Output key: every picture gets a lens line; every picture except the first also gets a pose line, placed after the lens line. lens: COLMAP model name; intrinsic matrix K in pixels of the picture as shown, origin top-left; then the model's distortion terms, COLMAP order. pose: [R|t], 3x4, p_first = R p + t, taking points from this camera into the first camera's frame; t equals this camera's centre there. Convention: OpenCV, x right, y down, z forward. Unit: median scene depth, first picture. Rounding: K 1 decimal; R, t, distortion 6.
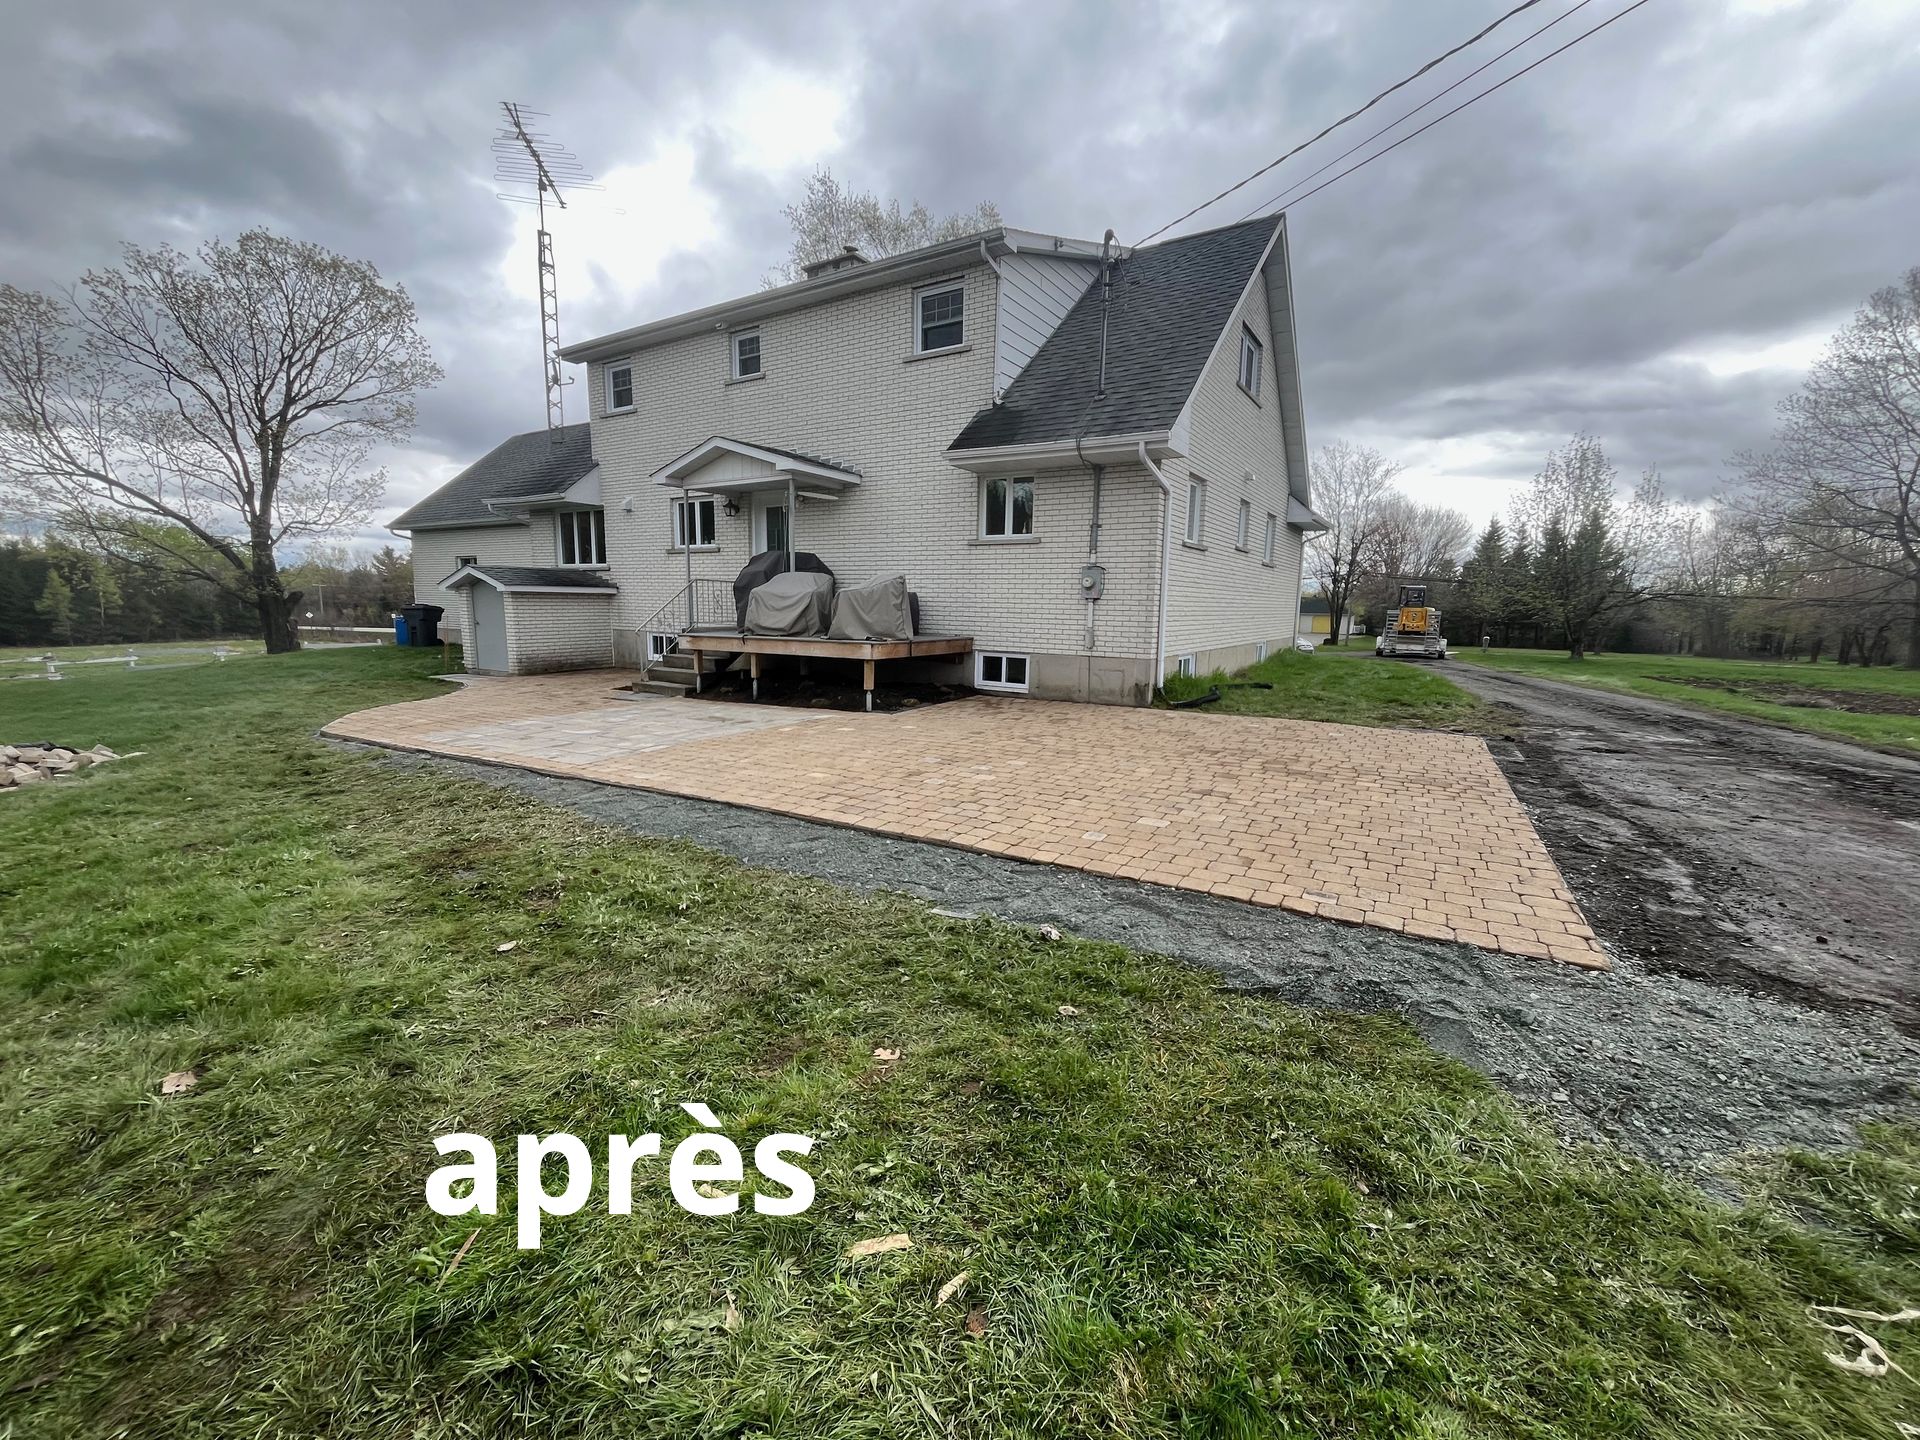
lens RADIAL K [[771.0, 0, 958.0], [0, 771.0, 742.7], [0, 0, 1]] dist [-0.002054, -0.000309]
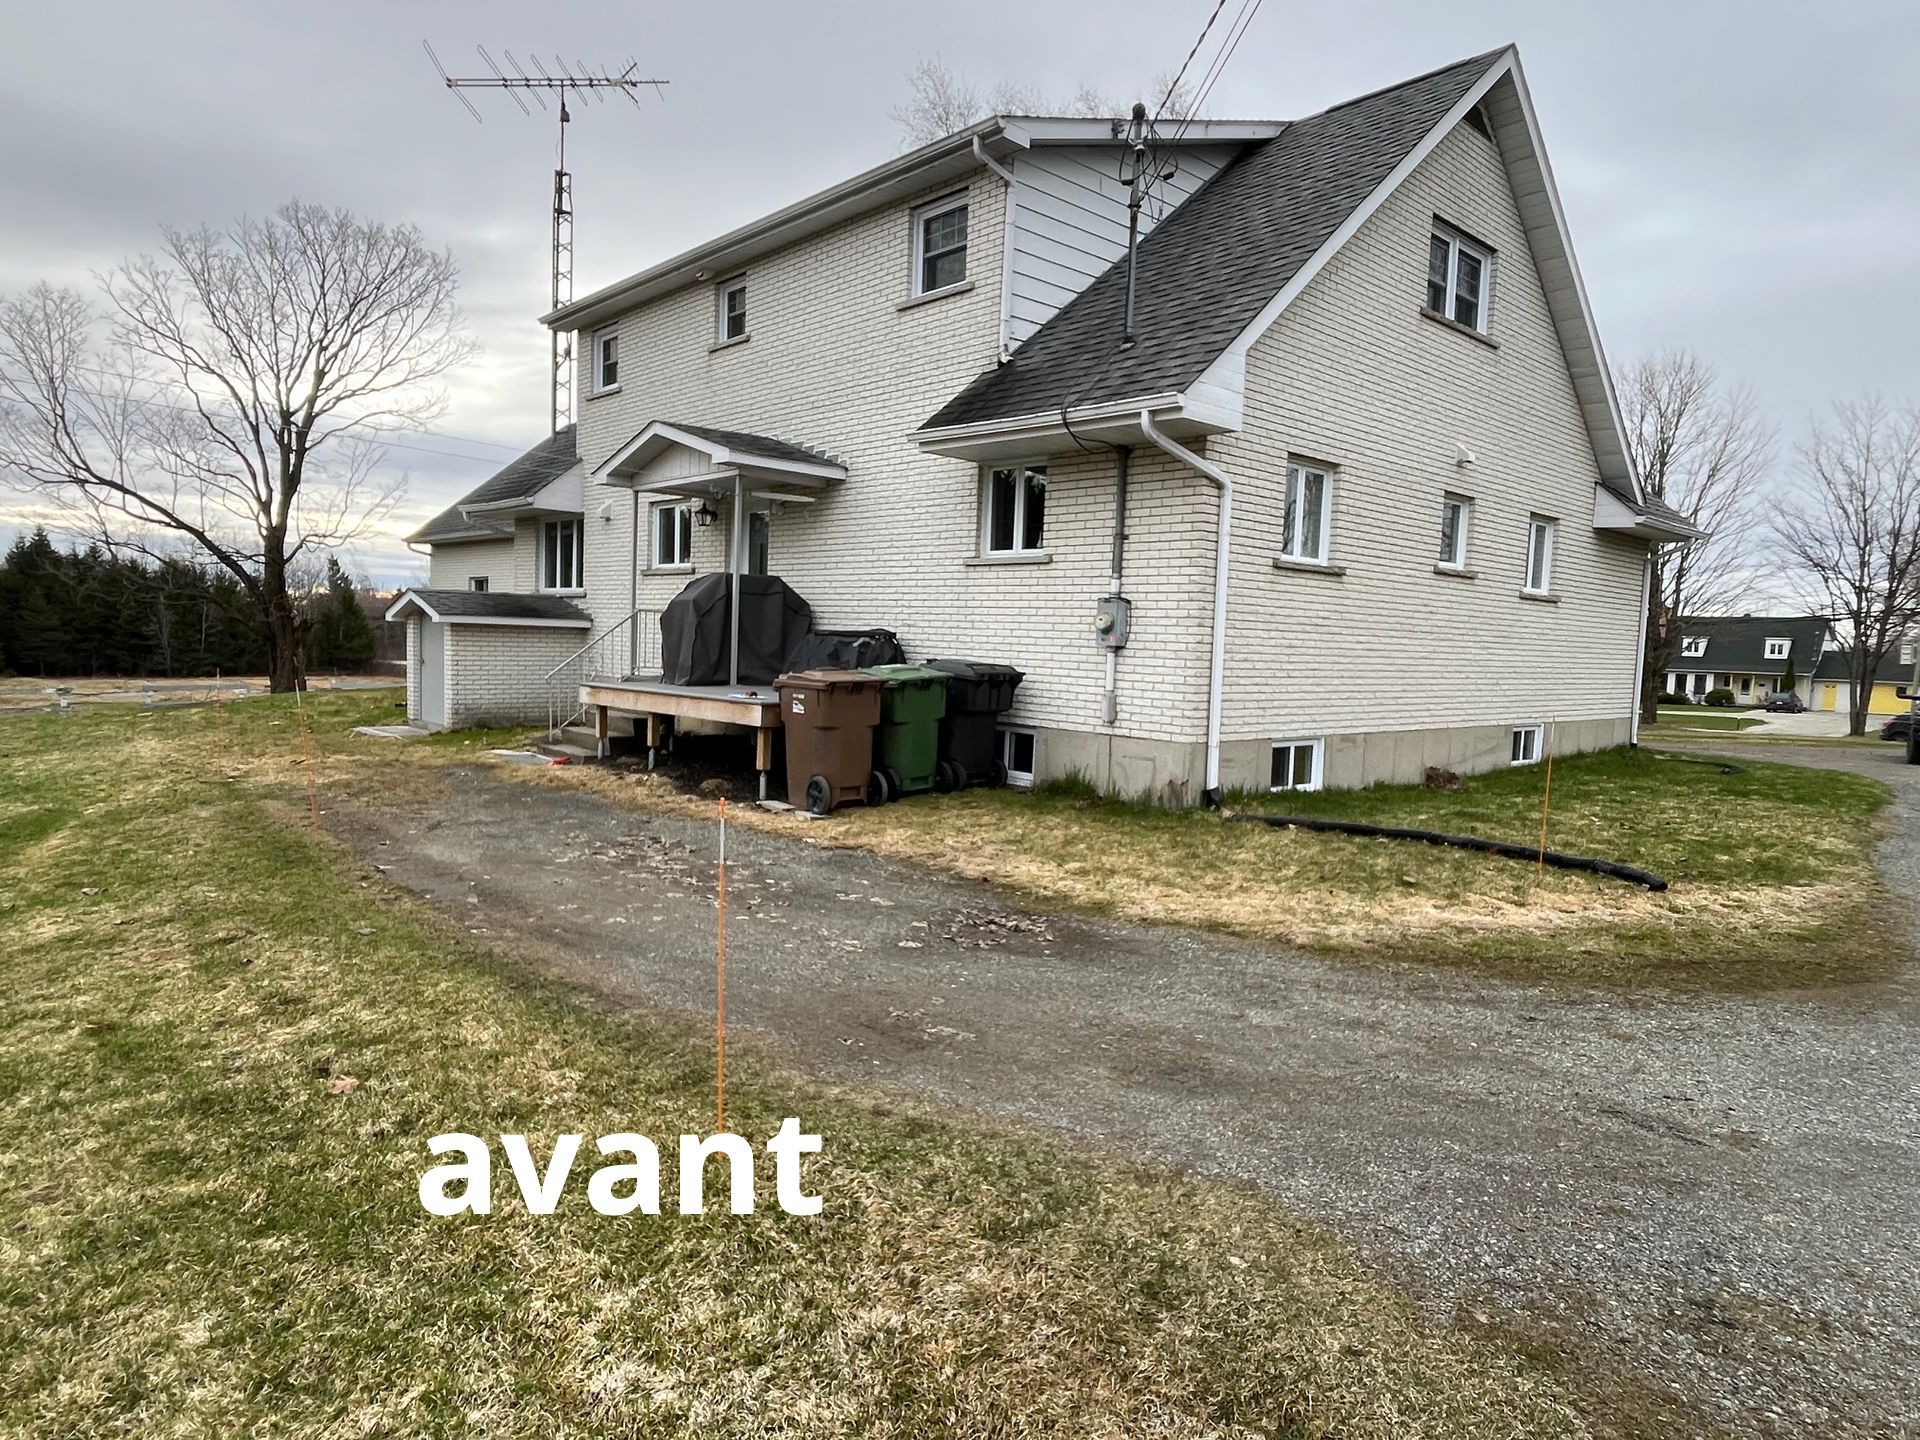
lens RADIAL K [[1144.9, 0, 960.1], [0, 1144.9, 756.7], [0, 0, 1]] dist [-0.001002, -0.000421]
pose [[0.965934, 0.044362, -0.254960, 0.261251], [-0.065491, 0.995032, -0.074987, -0.012176], [0.250366, 0.089130, 0.964040, 0.039902]]
